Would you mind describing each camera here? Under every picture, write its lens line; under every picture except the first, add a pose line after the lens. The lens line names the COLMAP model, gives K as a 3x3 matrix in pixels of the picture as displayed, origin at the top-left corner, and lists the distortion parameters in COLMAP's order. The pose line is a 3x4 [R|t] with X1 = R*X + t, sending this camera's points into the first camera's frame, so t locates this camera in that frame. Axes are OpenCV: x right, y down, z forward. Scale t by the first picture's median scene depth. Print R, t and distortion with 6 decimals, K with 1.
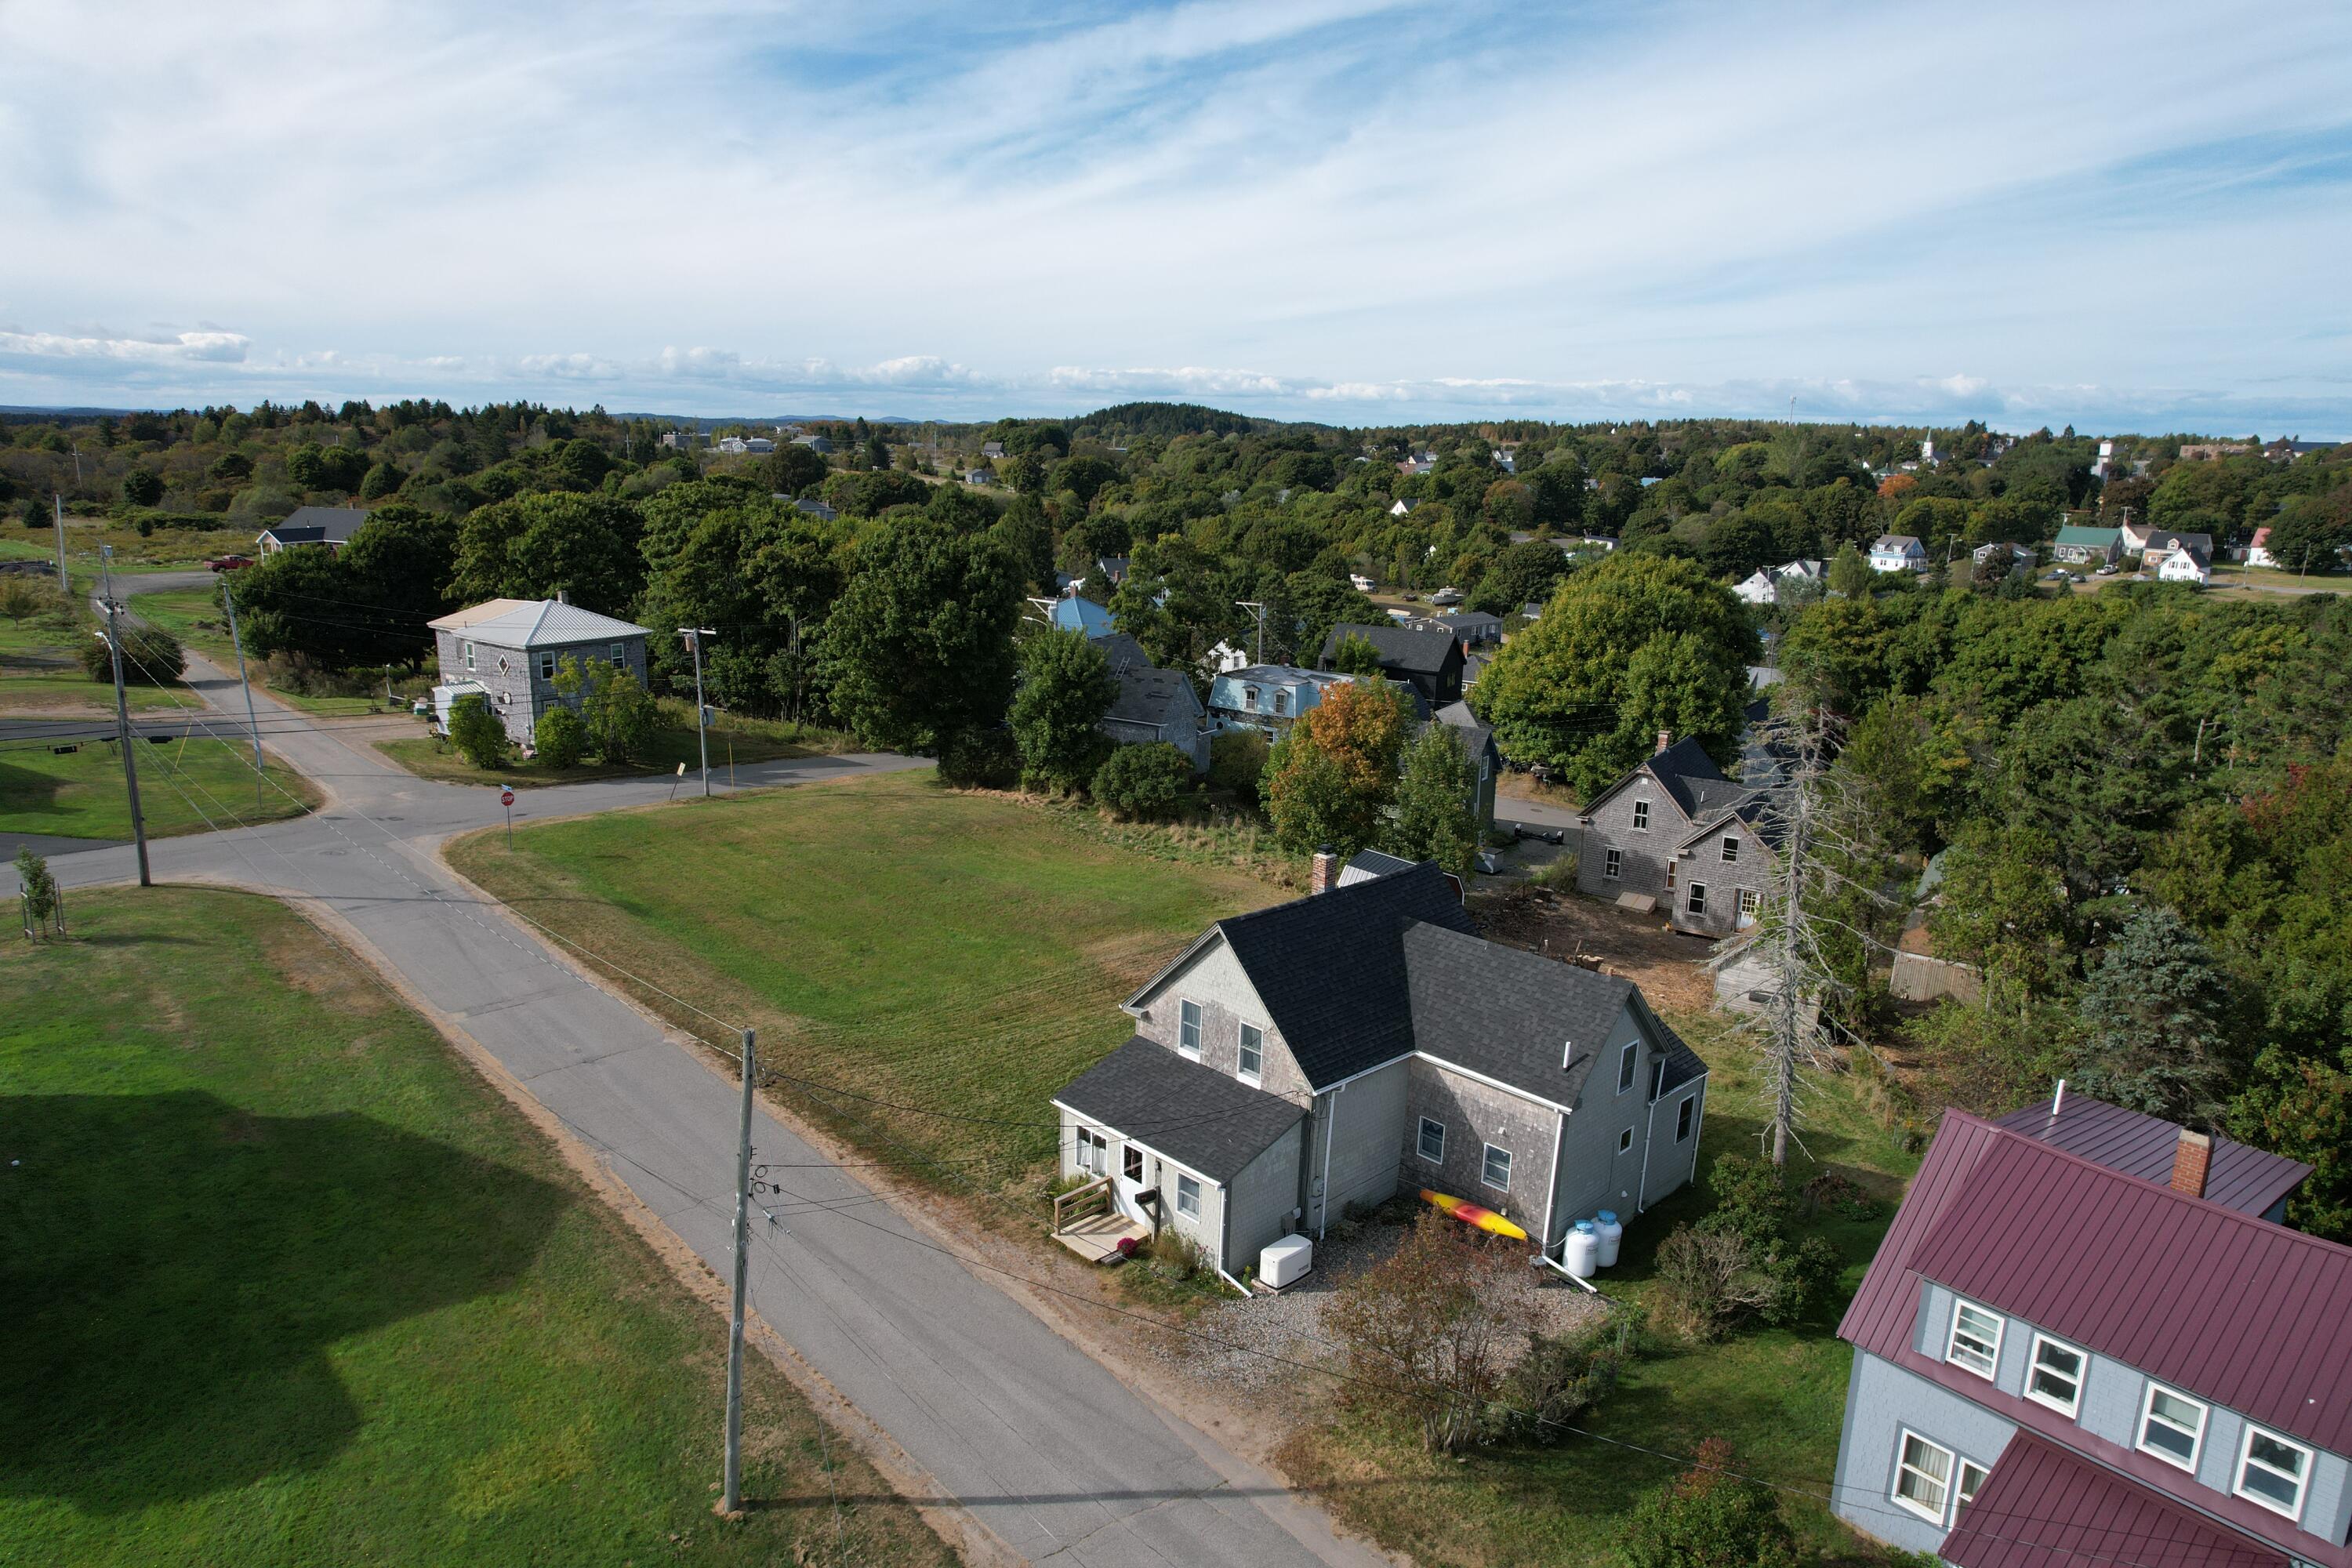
lens RADIAL K [[1500.6, 0, 1180.8], [0, 1500.6, 811.7], [0, 0, 1]] dist [-0.075180, 0.073705]
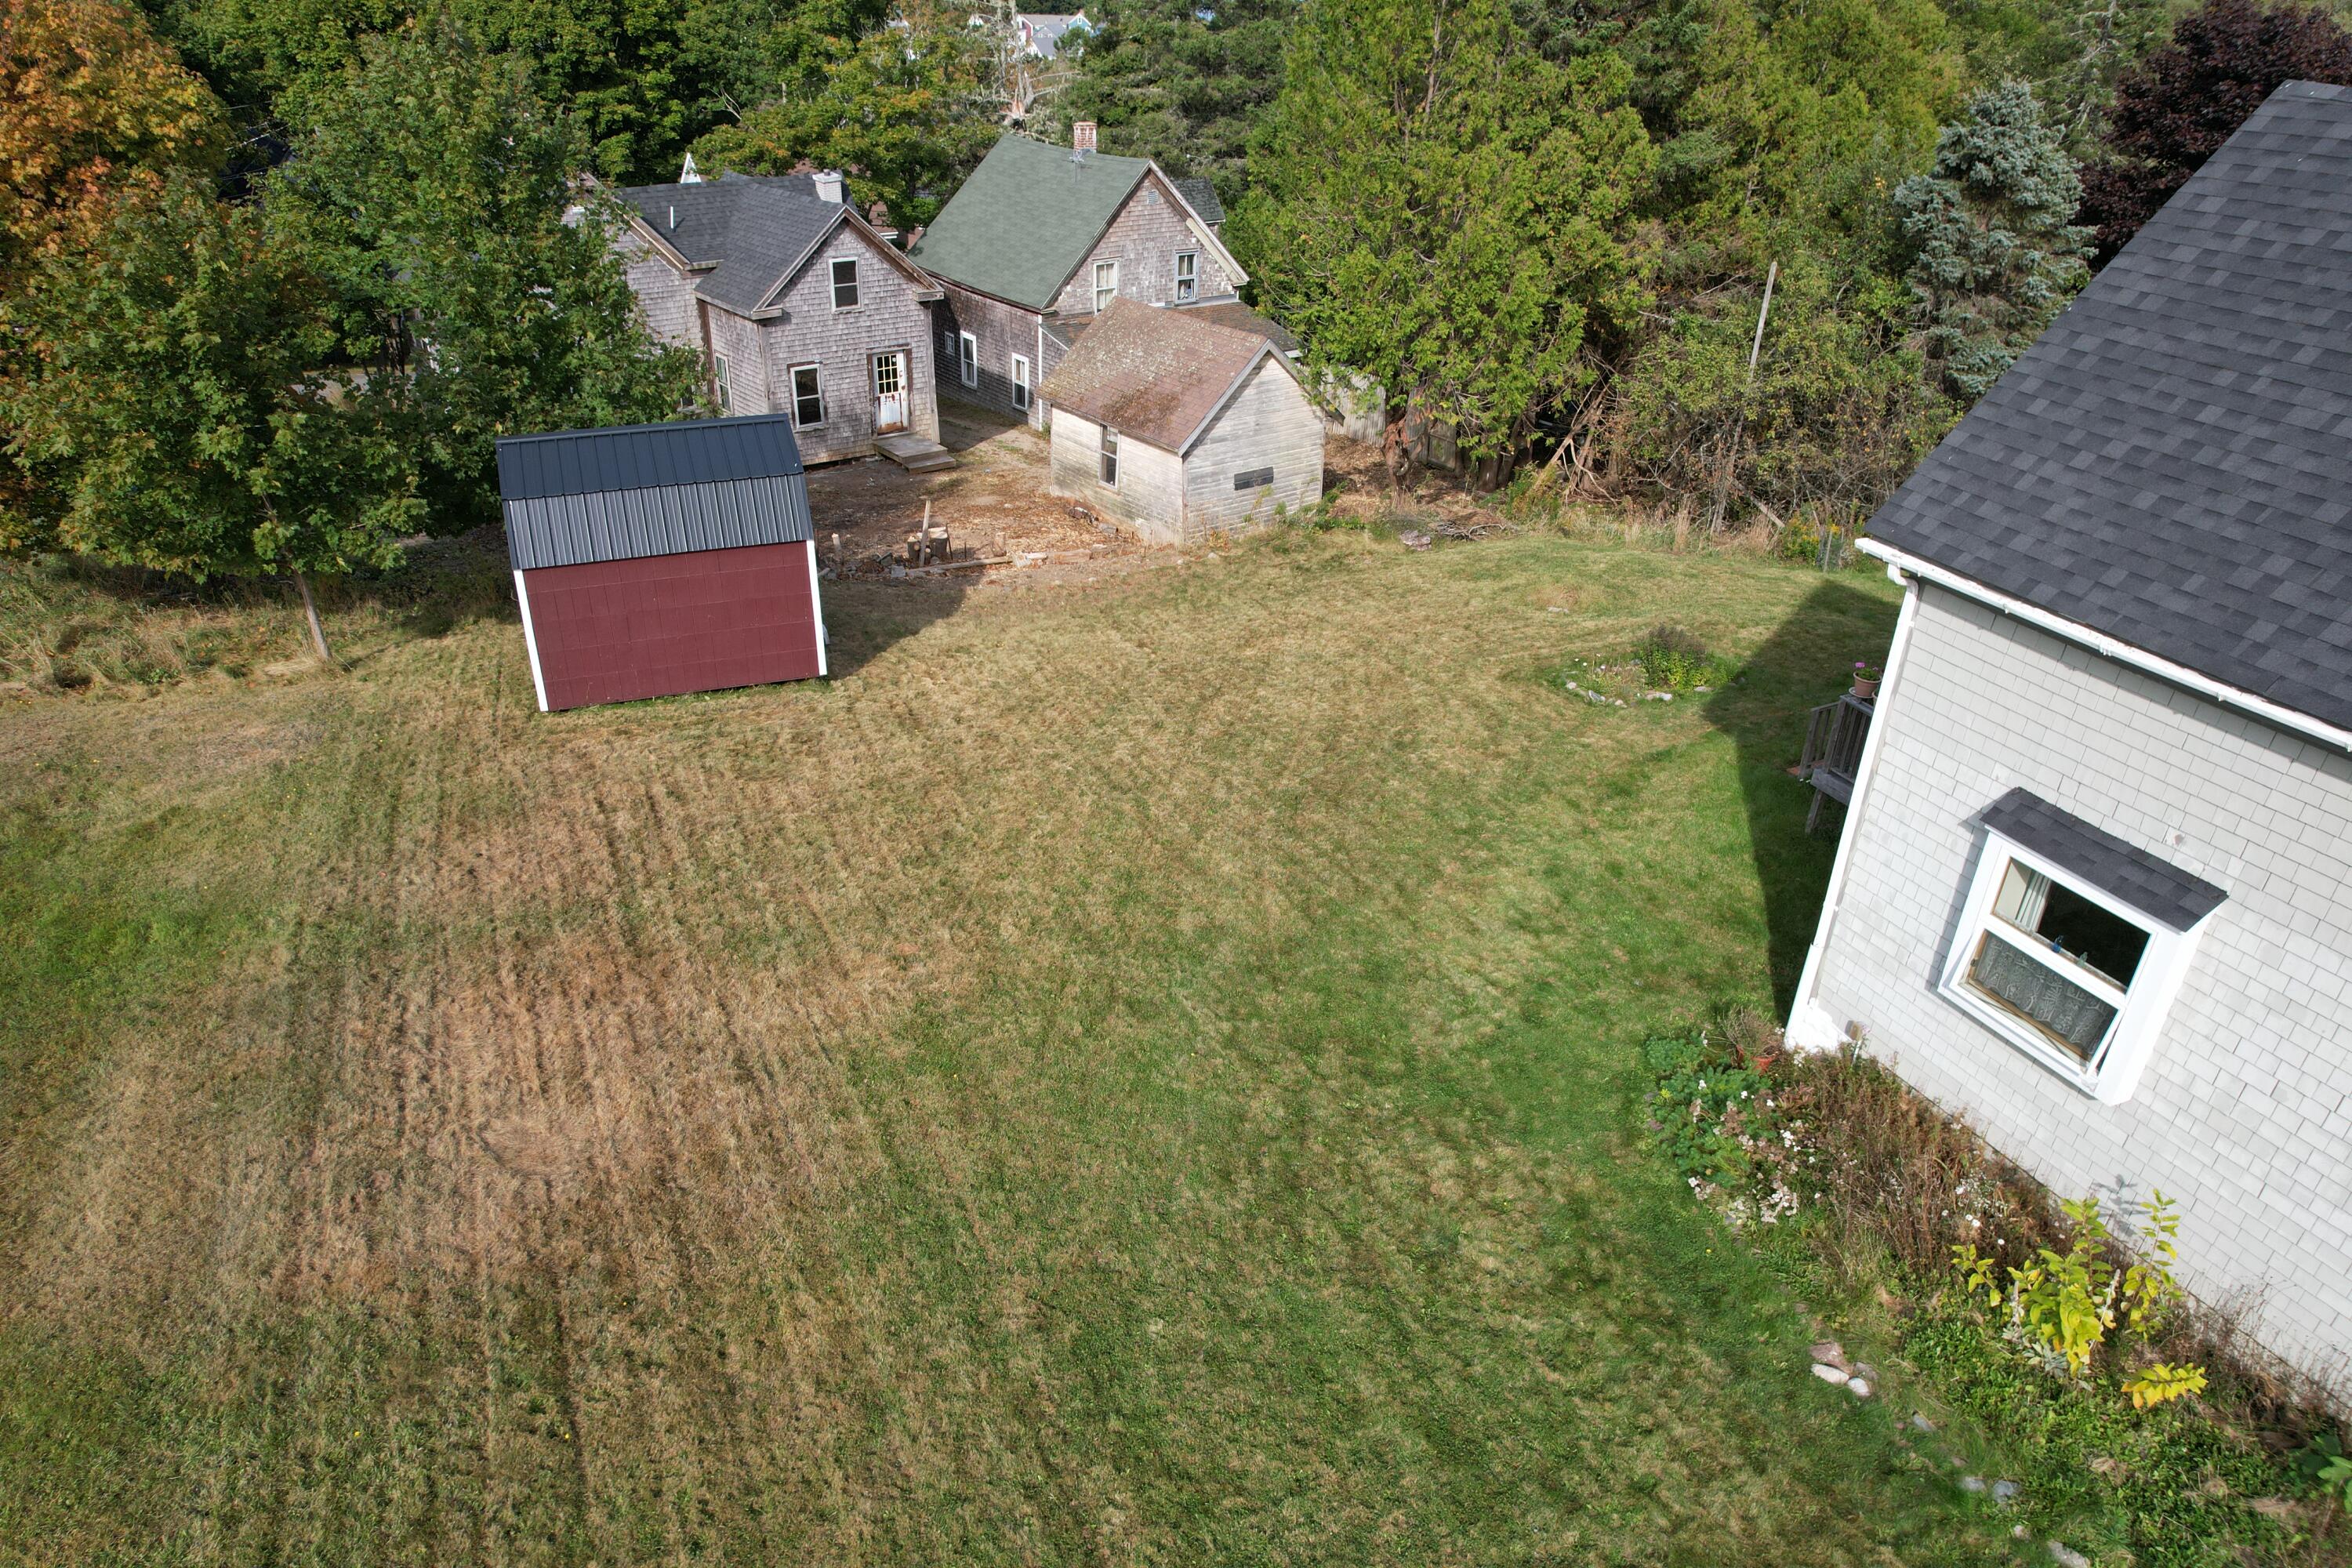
lens RADIAL K [[1502.8, 0, 1179.8], [0, 1502.8, 807.6], [0, 0, 1]] dist [-0.082976, 0.076296]
pose [[0.337690, -0.472450, 0.814099, -0.106124], [0.220772, 0.880534, 0.419427, -0.005835], [-0.915000, 0.038094, 0.401652, 0.631124]]
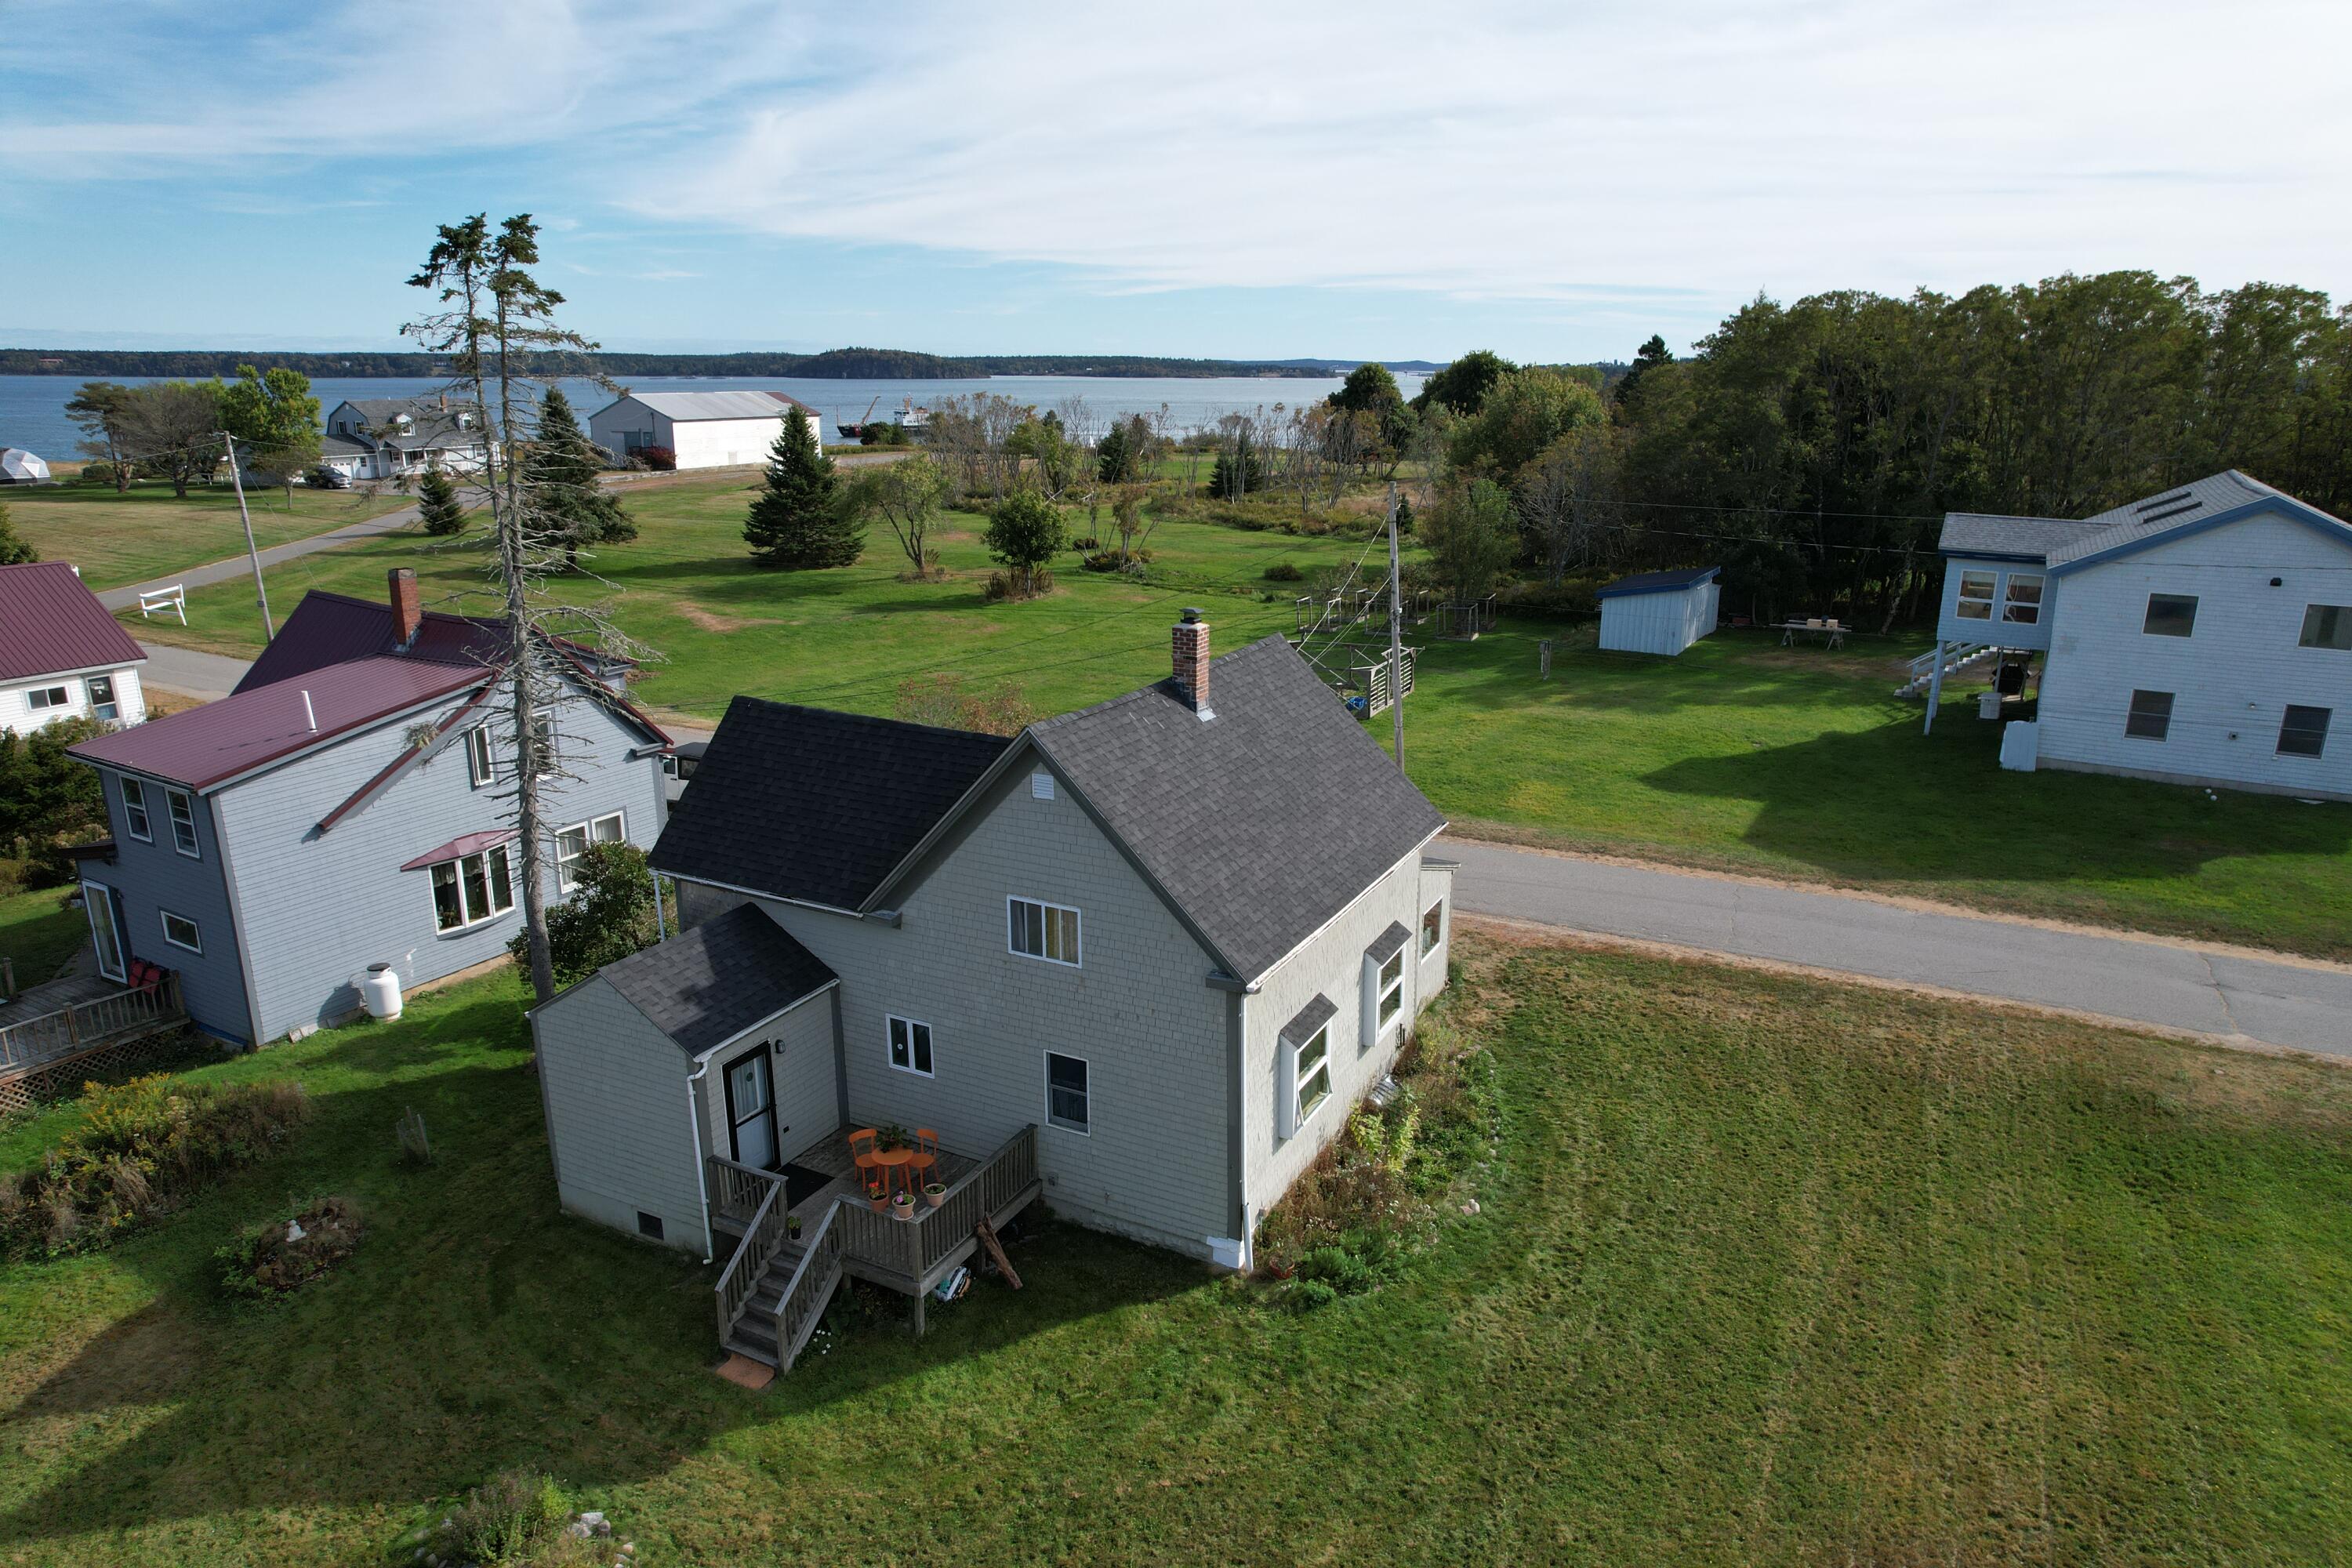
lens RADIAL K [[1511.9, 0, 1185.6], [0, 1511.9, 795.0], [0, 0, 1]] dist [-0.081965, 0.078466]
pose [[-0.946939, 0.057571, -0.316216, 0.163352], [-0.110095, 0.866215, 0.487393, -0.116491], [0.301971, 0.496345, -0.813914, 0.836546]]
